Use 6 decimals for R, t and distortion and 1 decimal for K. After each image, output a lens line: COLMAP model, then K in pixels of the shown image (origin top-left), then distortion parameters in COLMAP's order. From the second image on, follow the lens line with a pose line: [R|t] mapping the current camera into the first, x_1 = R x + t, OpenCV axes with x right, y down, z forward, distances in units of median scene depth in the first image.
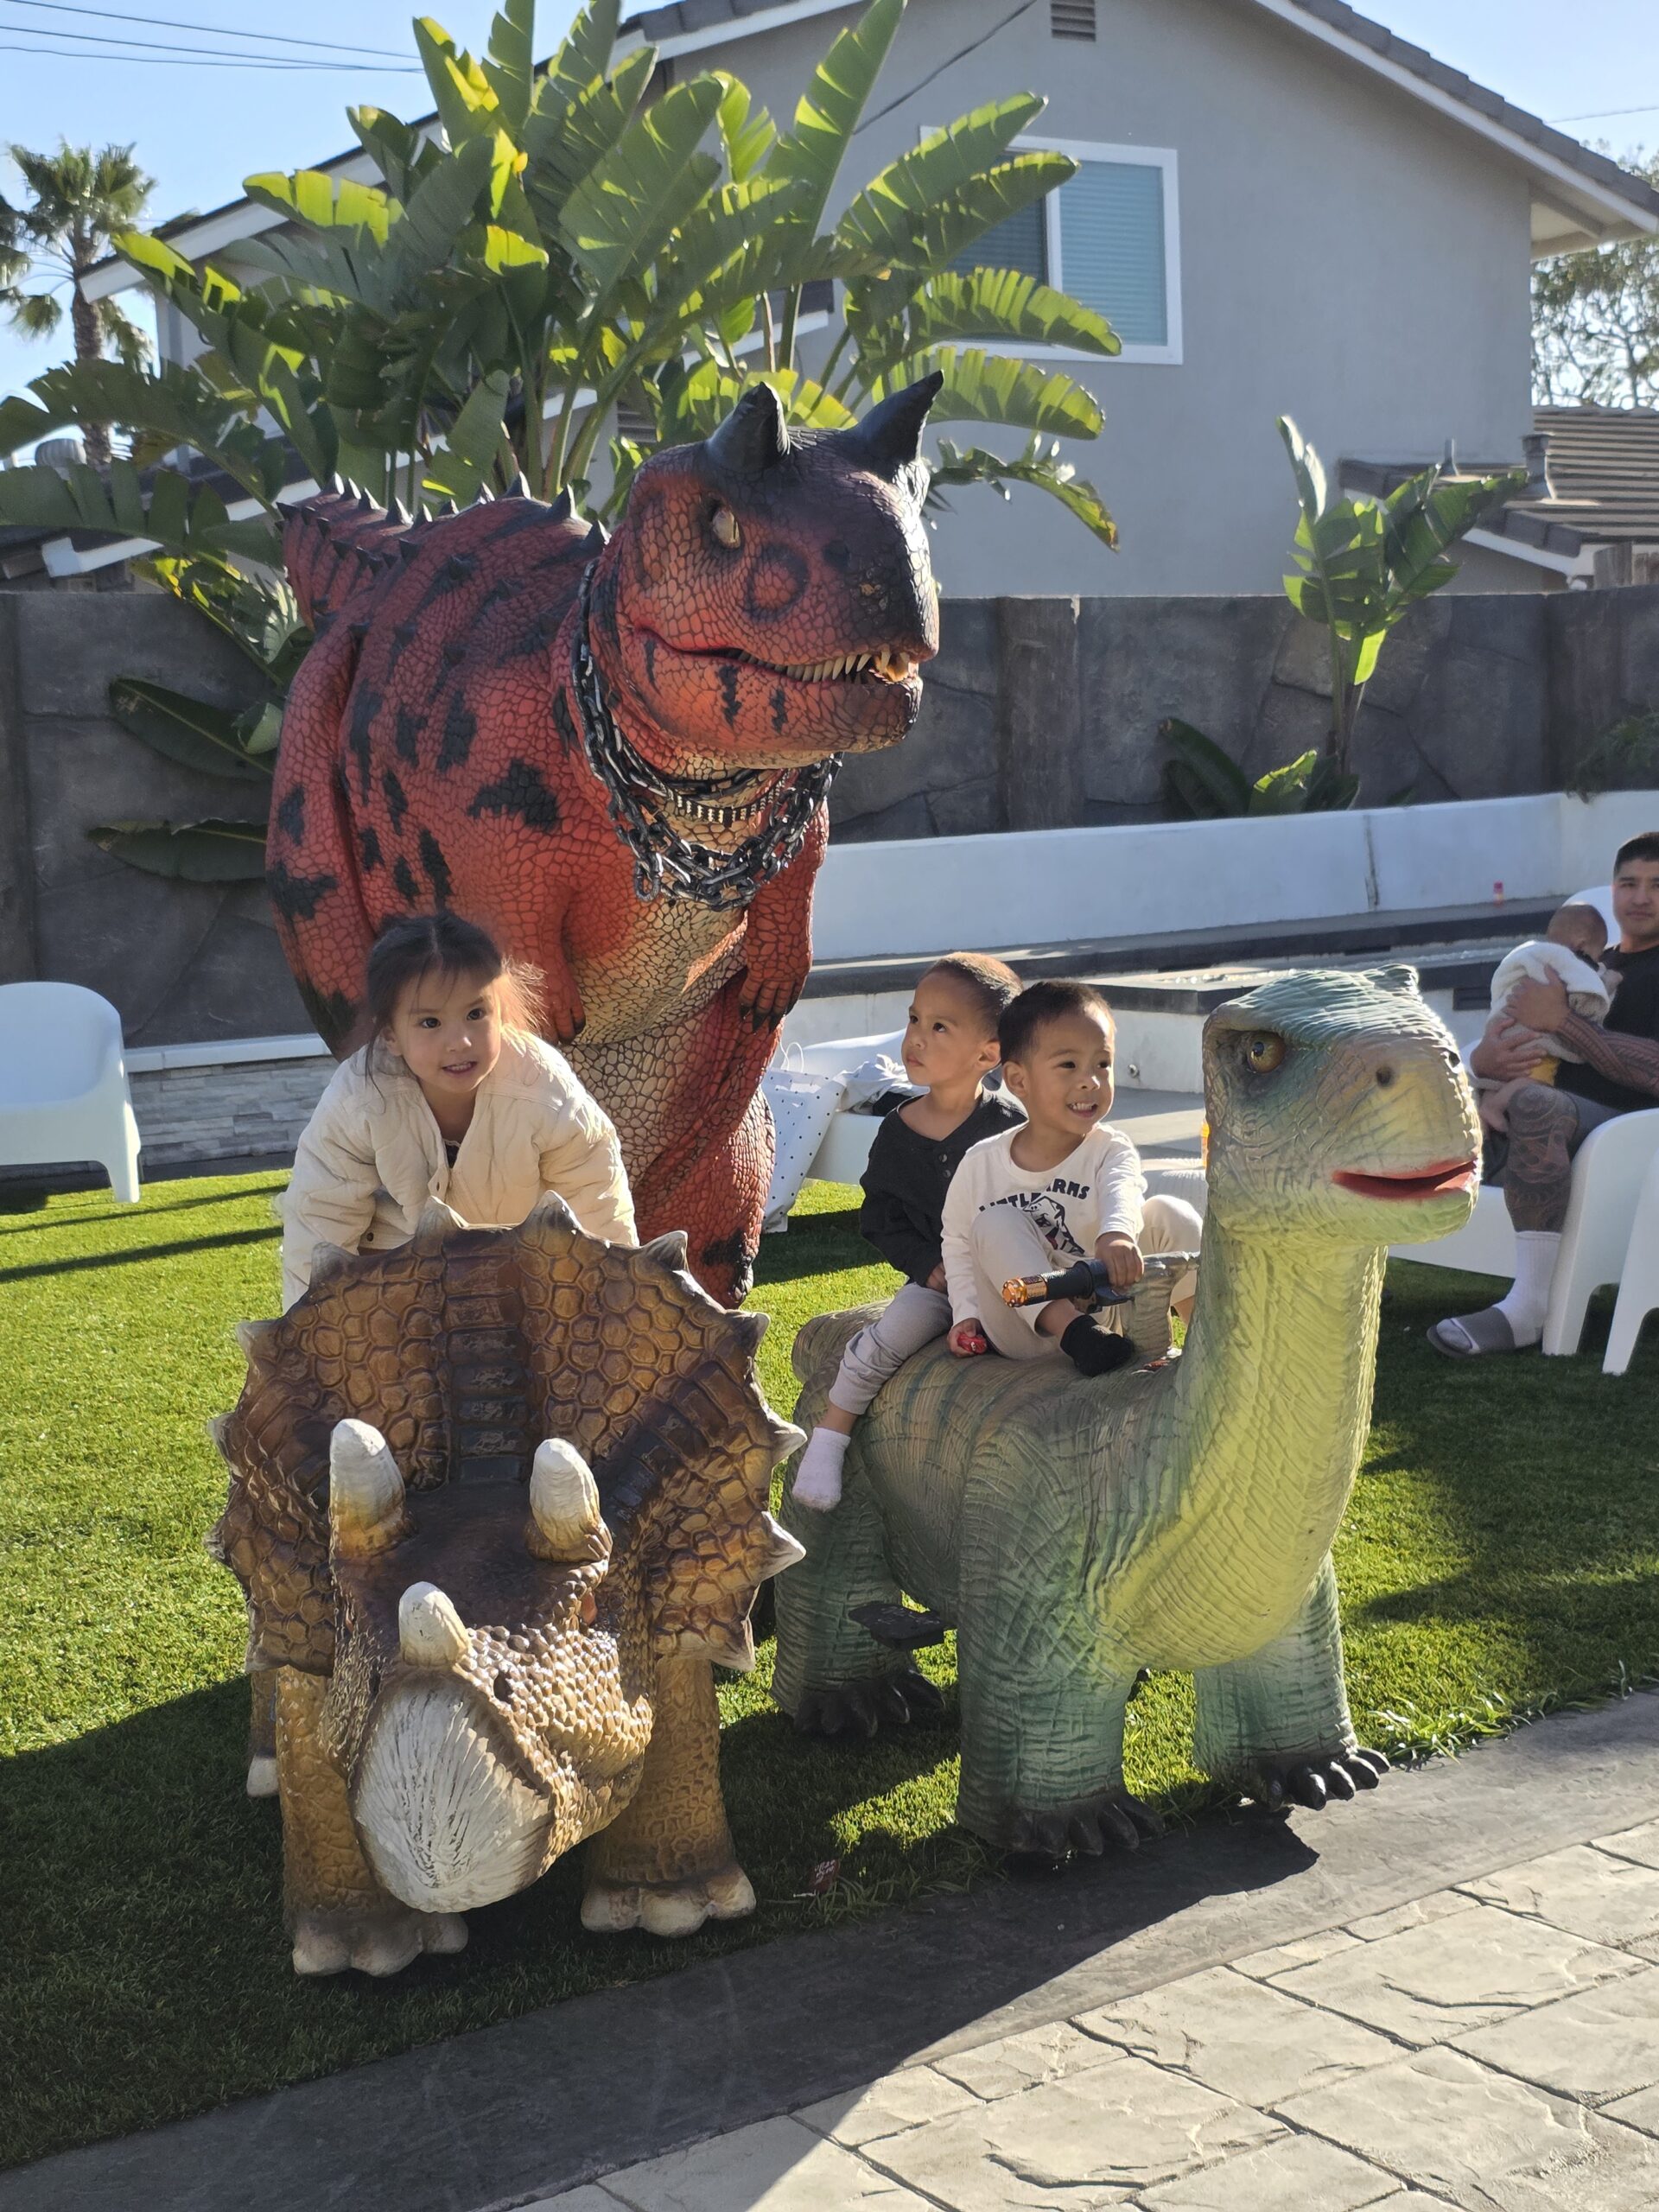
lens RADIAL K [[3049.2, 0, 830.9], [0, 3049.2, 1106.1], [0, 0, 1]] dist [-0.000083, 0.000000]
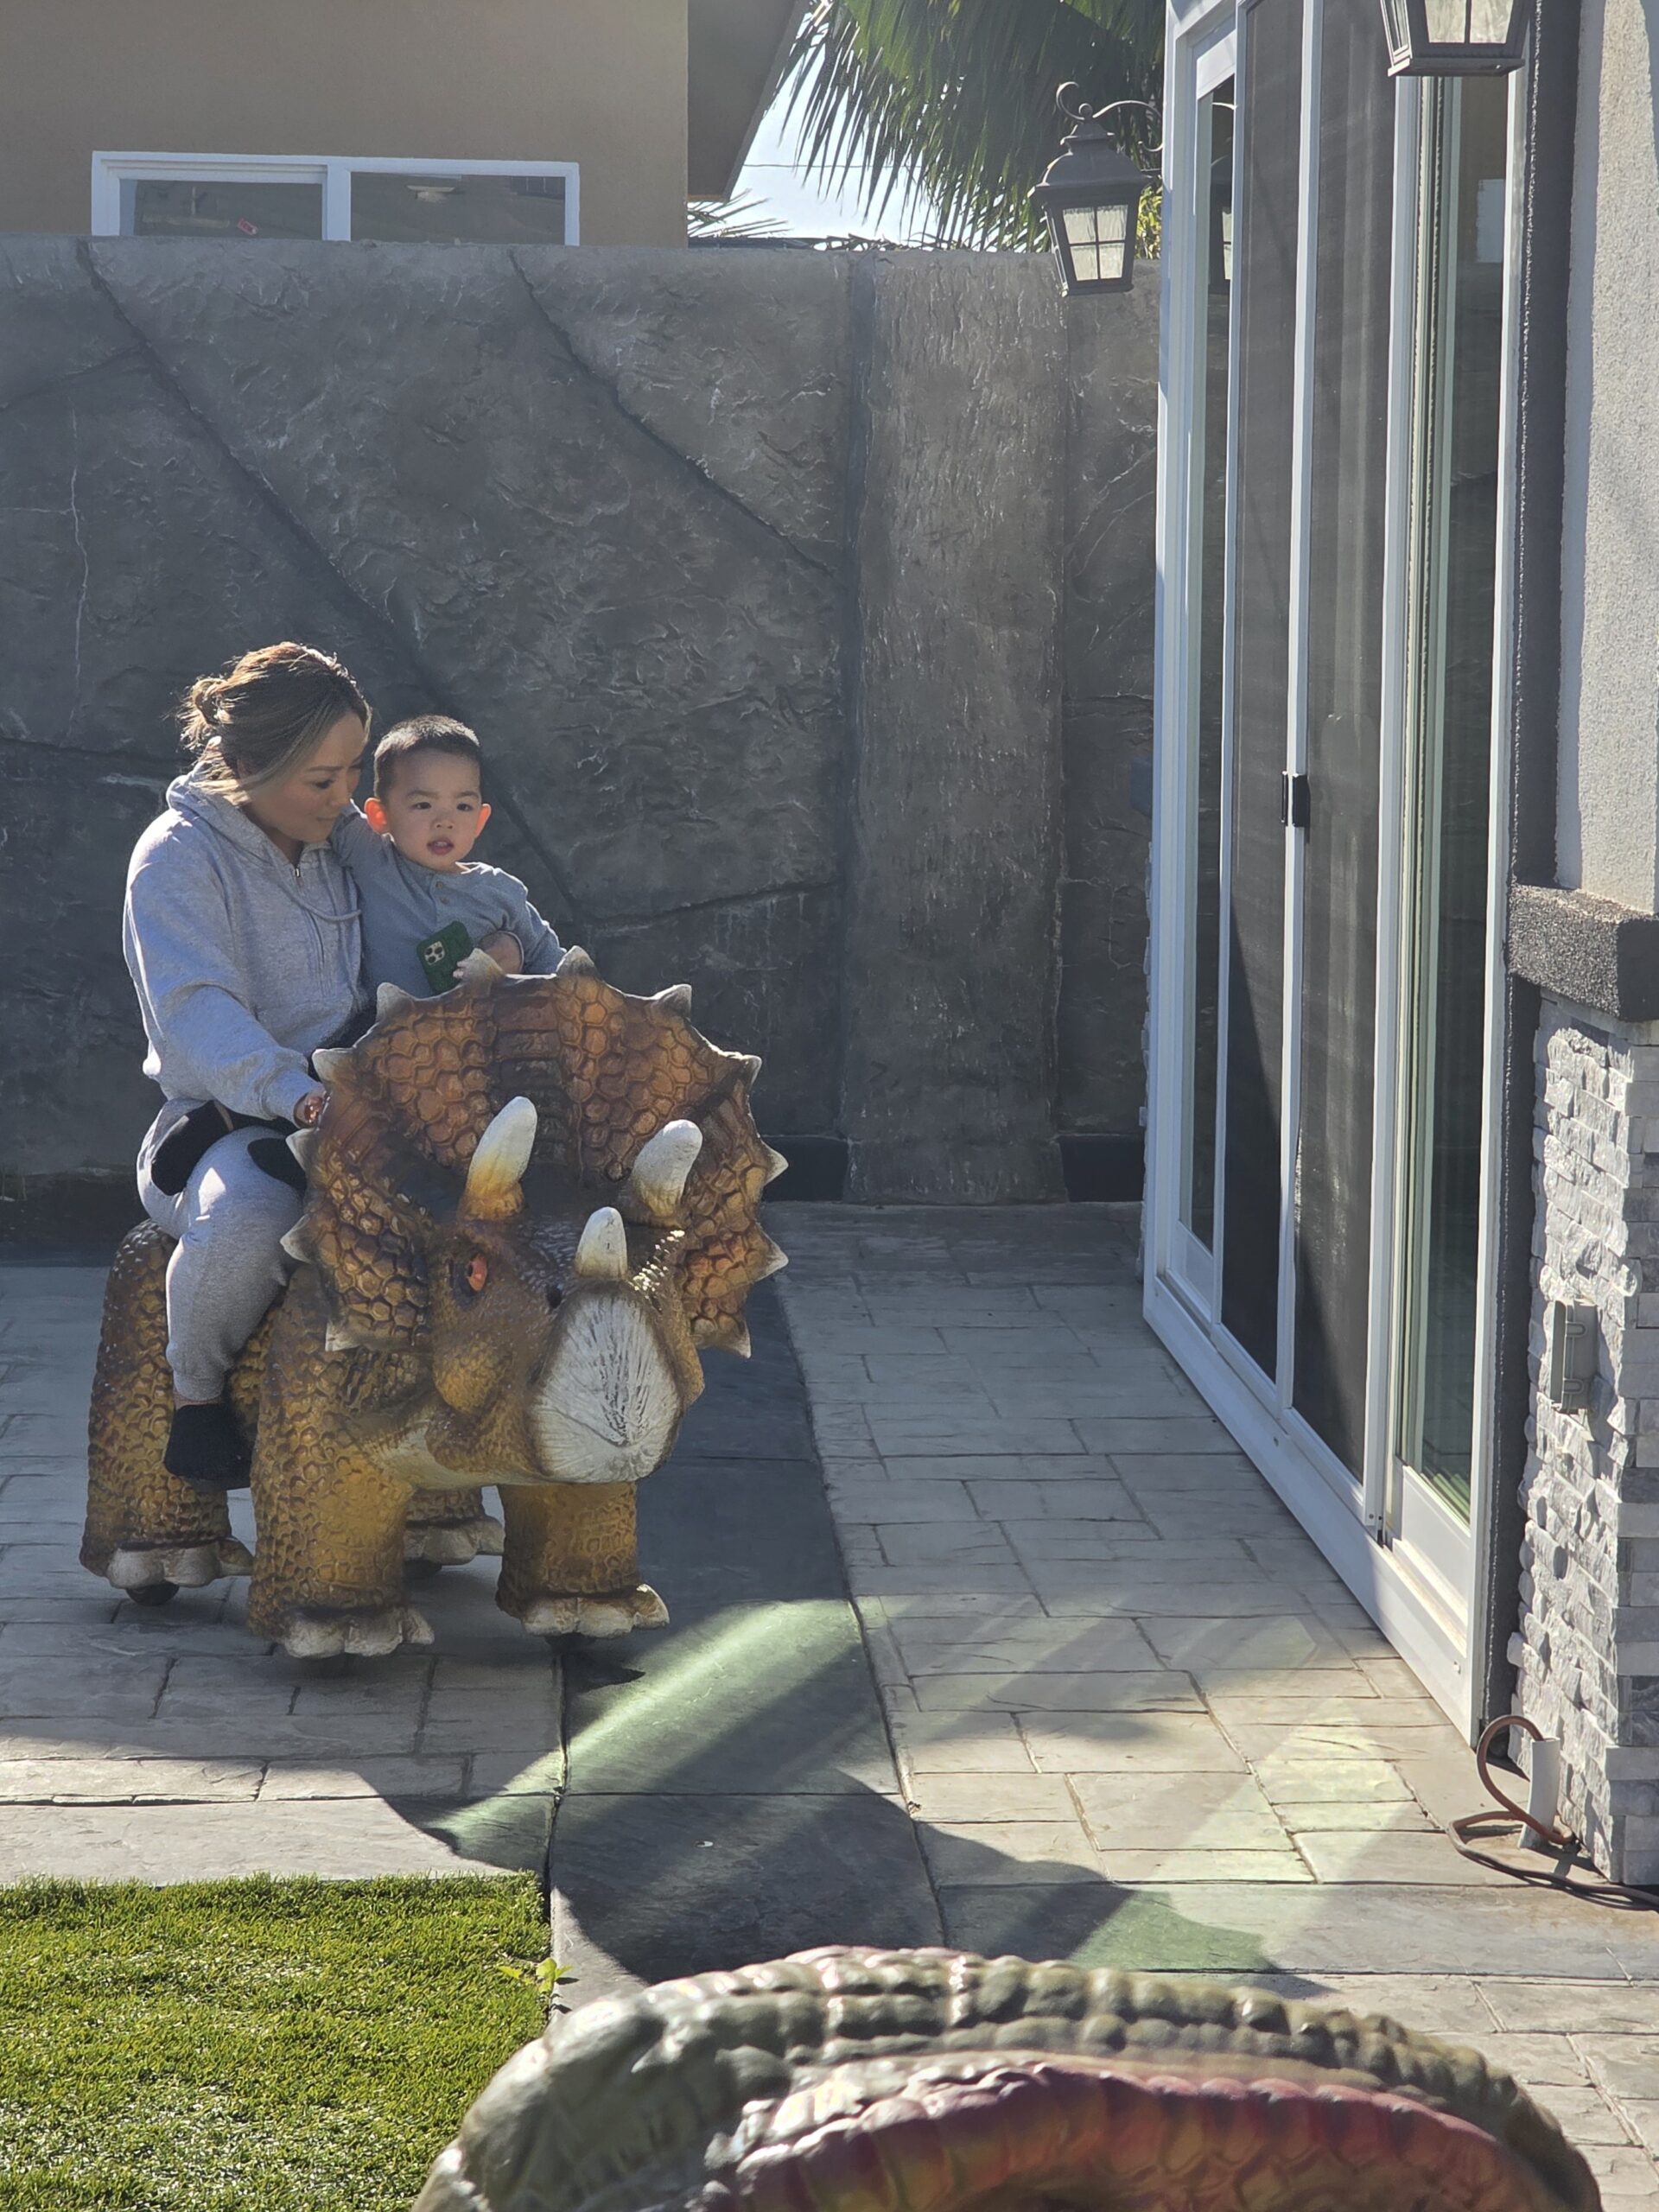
lens RADIAL K [[5401.2, 0, 829.1], [0, 5401.2, 1106.1], [0, 0, 1]] dist [-0.029185, 0.000000]
pose [[0.969576, 0.021805, 0.243817, -0.509284], [-0.013189, 0.999231, -0.036916, 0.166051], [-0.244434, 0.032578, 0.969119, -1.038883]]
